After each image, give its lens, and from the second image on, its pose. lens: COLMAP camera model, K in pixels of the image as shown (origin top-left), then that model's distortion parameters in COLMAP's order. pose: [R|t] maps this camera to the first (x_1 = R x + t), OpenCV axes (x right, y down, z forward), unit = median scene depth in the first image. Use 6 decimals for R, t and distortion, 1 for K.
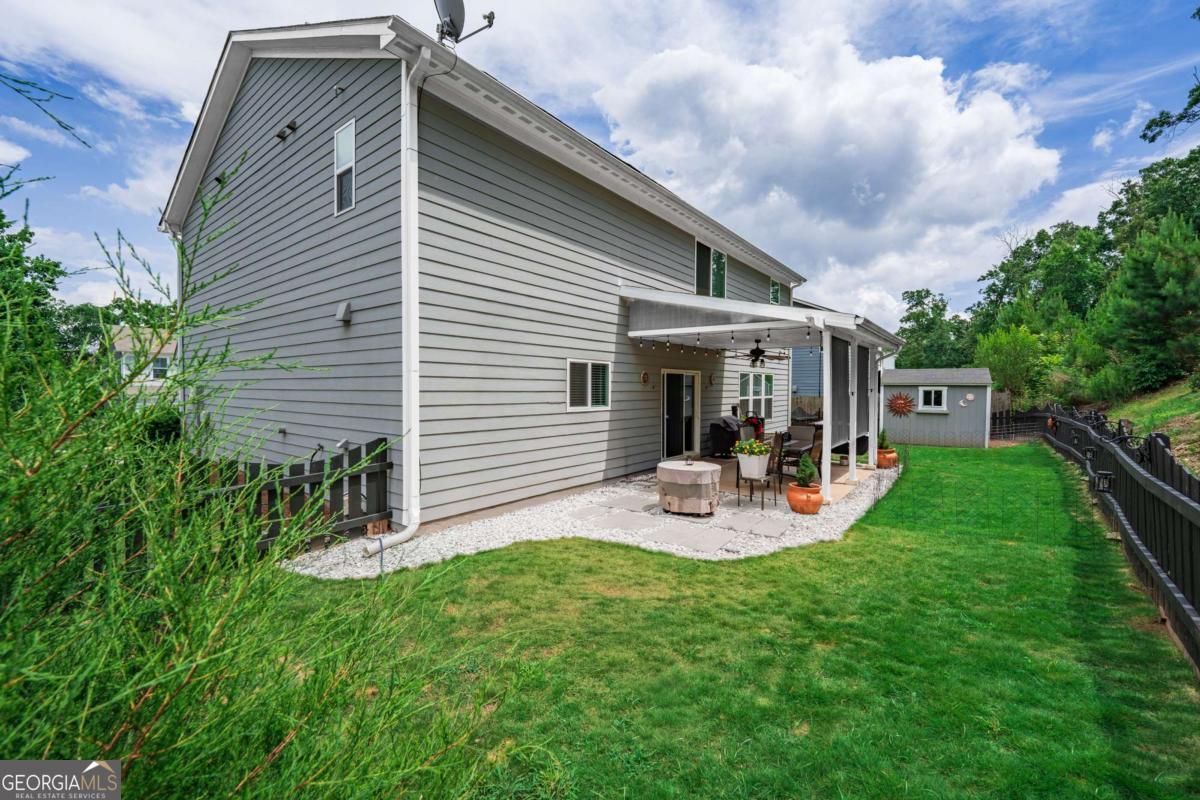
lens RADIAL K [[485.2, 0, 602.9], [0, 485.2, 392.0], [0, 0, 1]] dist [-0.000797, -0.000336]
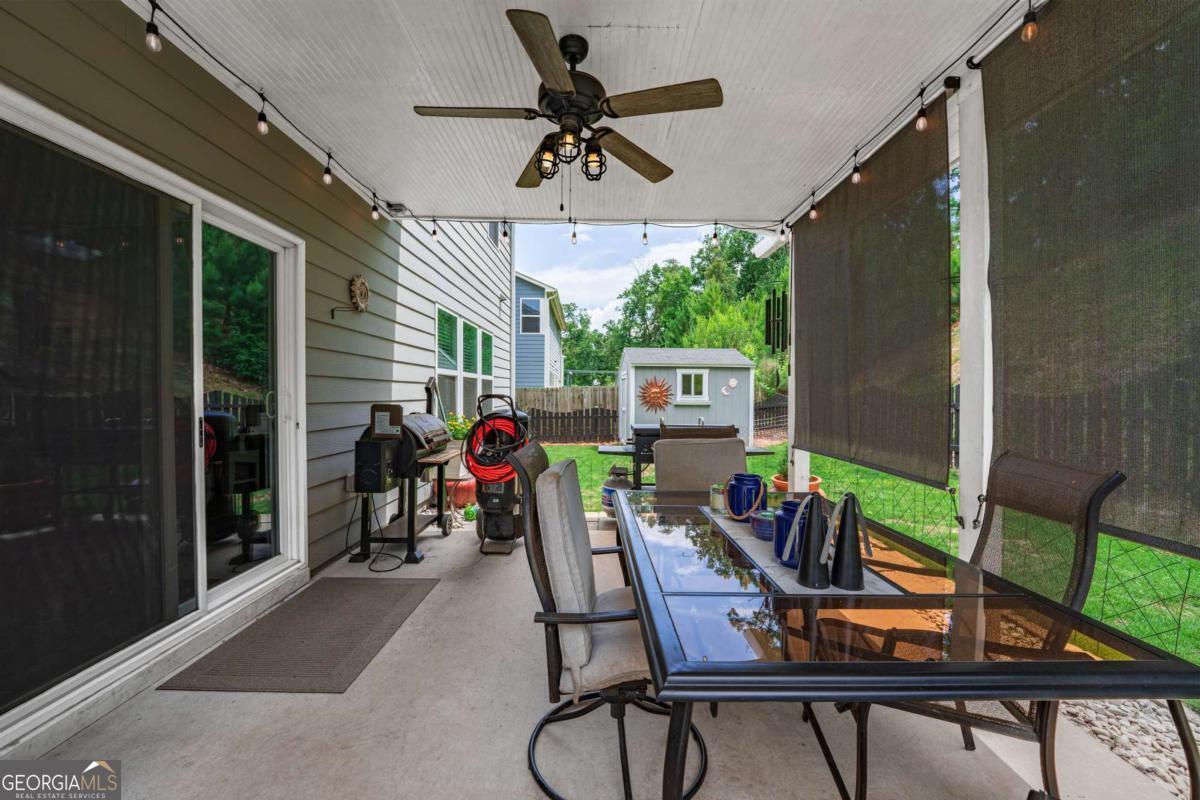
lens RADIAL K [[485.2, 0, 602.2], [0, 485.2, 403.2], [0, 0, 1]] dist [-0.000797, -0.000336]
pose [[0.789164, -0.012975, 0.614046, 0.027876], [0.004445, 0.999871, 0.015416, 0.006730], [-0.614167, -0.009436, 0.789120, 0.117417]]
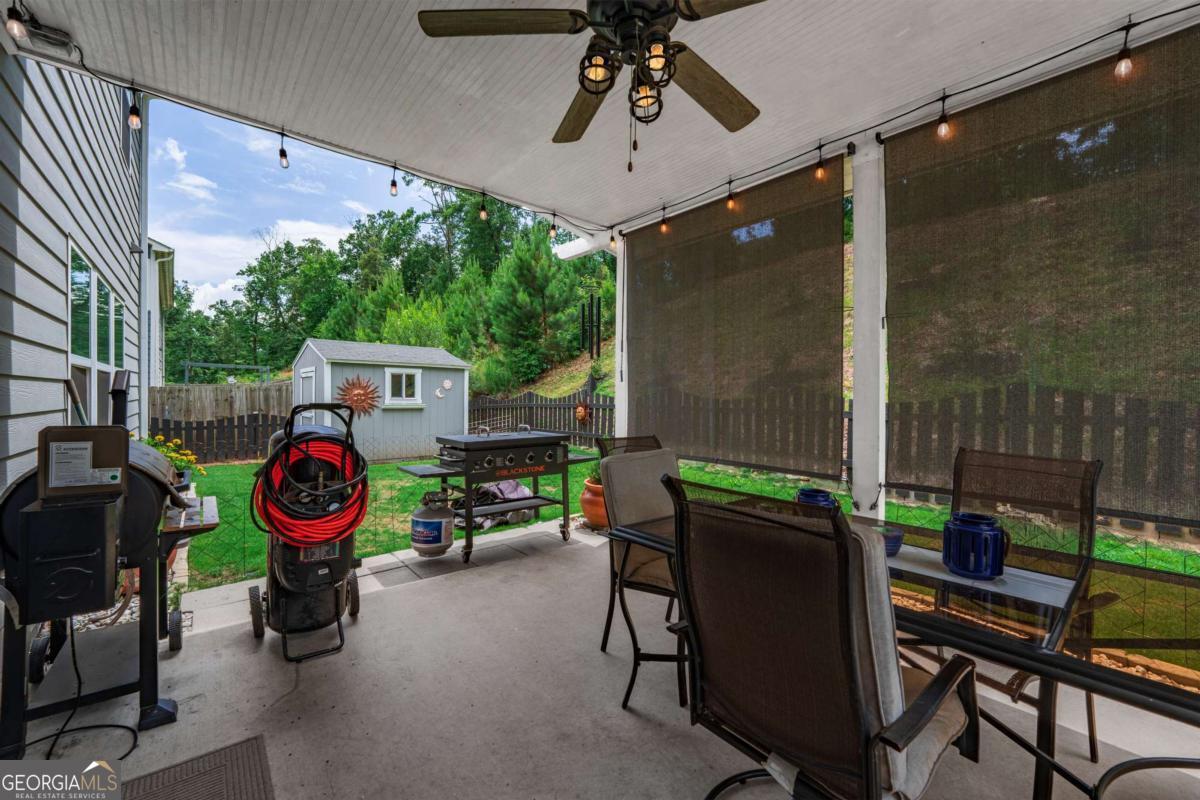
lens RADIAL K [[485.2, 0, 597.2], [0, 485.2, 401.5], [0, 0, 1]] dist [-0.000797, -0.000336]
pose [[0.226149, -0.014136, 0.973990, 0.023125], [0.003841, 0.999900, 0.013620, 0.006068], [-0.974085, 0.000661, 0.226181, 0.139072]]
